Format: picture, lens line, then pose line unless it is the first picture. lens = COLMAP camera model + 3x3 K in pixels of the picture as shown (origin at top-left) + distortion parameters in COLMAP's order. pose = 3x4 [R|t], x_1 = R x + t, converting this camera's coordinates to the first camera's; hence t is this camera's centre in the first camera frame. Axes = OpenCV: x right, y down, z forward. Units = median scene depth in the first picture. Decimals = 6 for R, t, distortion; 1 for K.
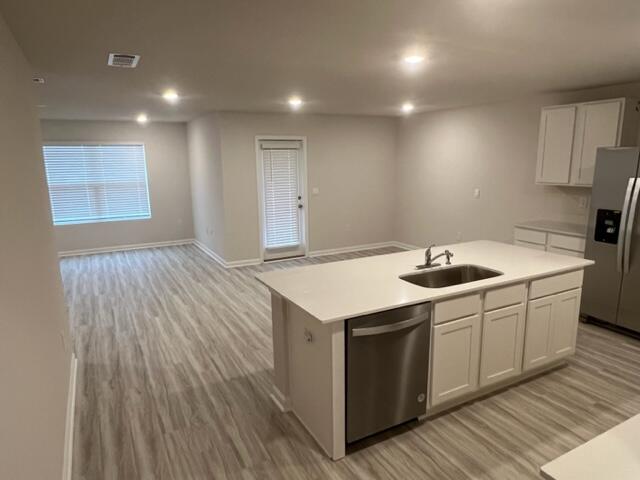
lens RADIAL K [[421.5, 0, 320.0], [0, 421.5, 240.0], [0, 0, 1]] dist [0.005654, 0.001251]
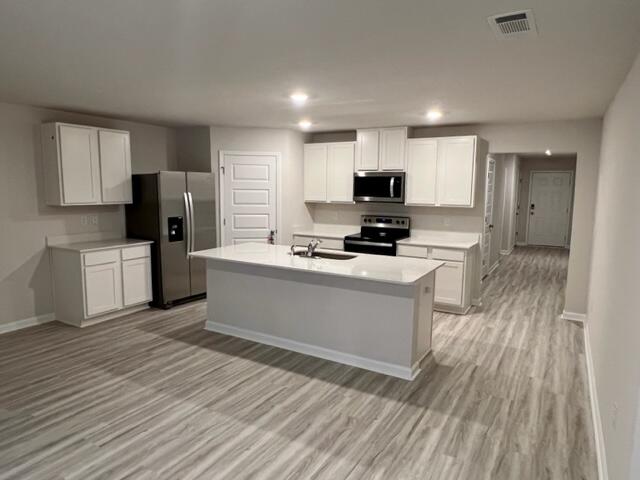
lens RADIAL K [[421.5, 0, 320.0], [0, 421.5, 240.0], [0, 0, 1]] dist [0.005654, 0.001251]
pose [[-0.517516, -0.098255, 0.850014, -0.913042], [0.162402, 0.964051, 0.210312, -0.271154], [-0.840121, 0.246884, -0.482955, 1.661892]]
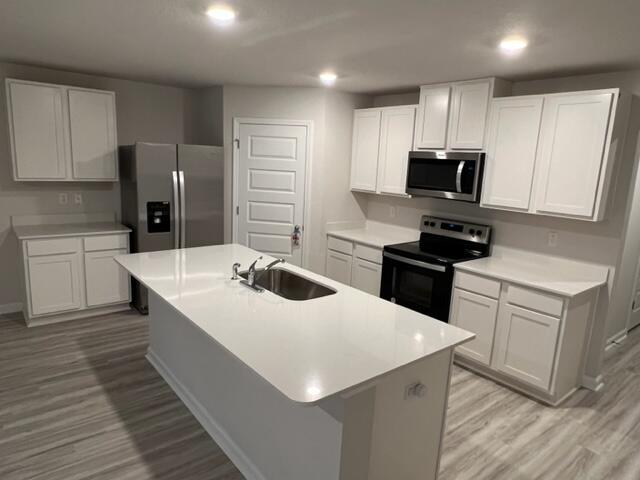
lens RADIAL K [[428.2, 0, 320.0], [0, 428.2, 240.0], [0, 0, 1]] dist [-0.003052, -0.001118]
pose [[-0.186661, -0.174585, 0.966787, -0.578815], [0.143563, 0.968672, 0.202644, -0.178748], [-0.971878, 0.176621, -0.155750, 1.026841]]
